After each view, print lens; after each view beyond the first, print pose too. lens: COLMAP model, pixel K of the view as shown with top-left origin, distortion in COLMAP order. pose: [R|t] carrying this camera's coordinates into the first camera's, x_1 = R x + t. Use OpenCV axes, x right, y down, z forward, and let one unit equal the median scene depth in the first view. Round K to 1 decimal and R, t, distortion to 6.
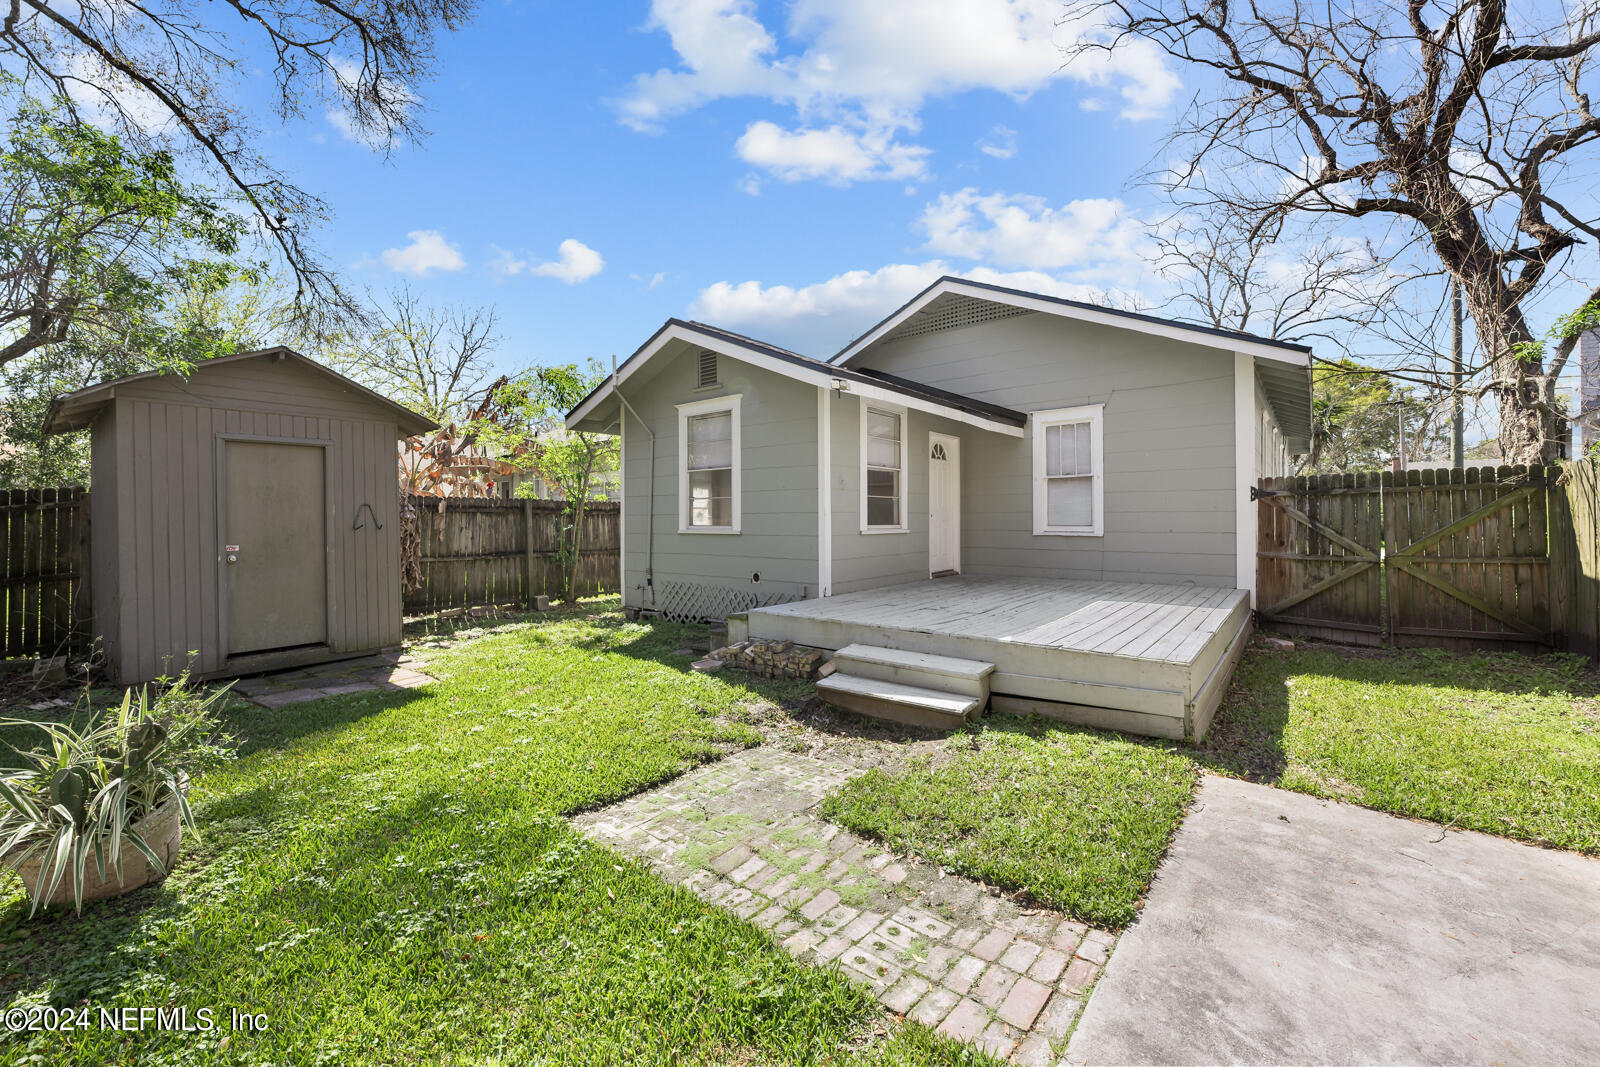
lens RADIAL K [[637.0, 0, 800.0], [0, 637.0, 533.5], [0, 0, 1]] dist [-0.005856, -0.000104]
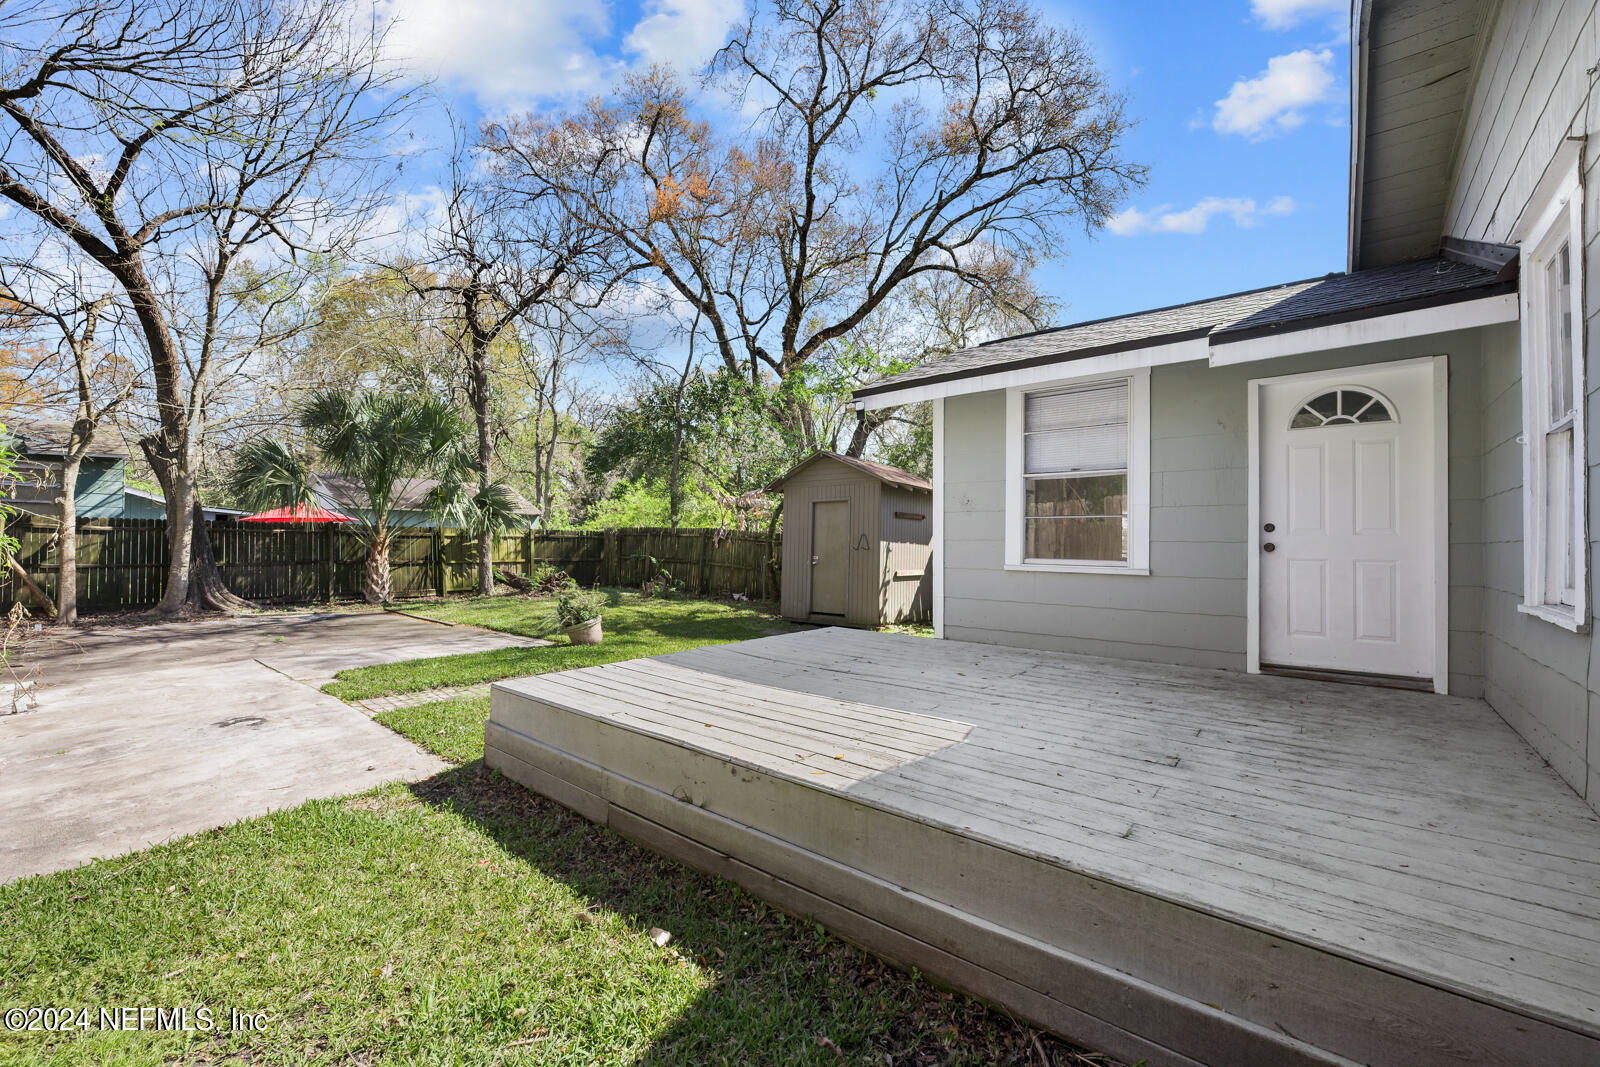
lens RADIAL K [[637.0, 0, 800.0], [0, 637.0, 533.5], [0, 0, 1]] dist [-0.005856, -0.000104]
pose [[-0.007278, -0.006853, -0.999950, 0.935896], [-0.028586, 0.999569, -0.006643, -0.031751], [0.999565, 0.028536, -0.007471, 0.845878]]
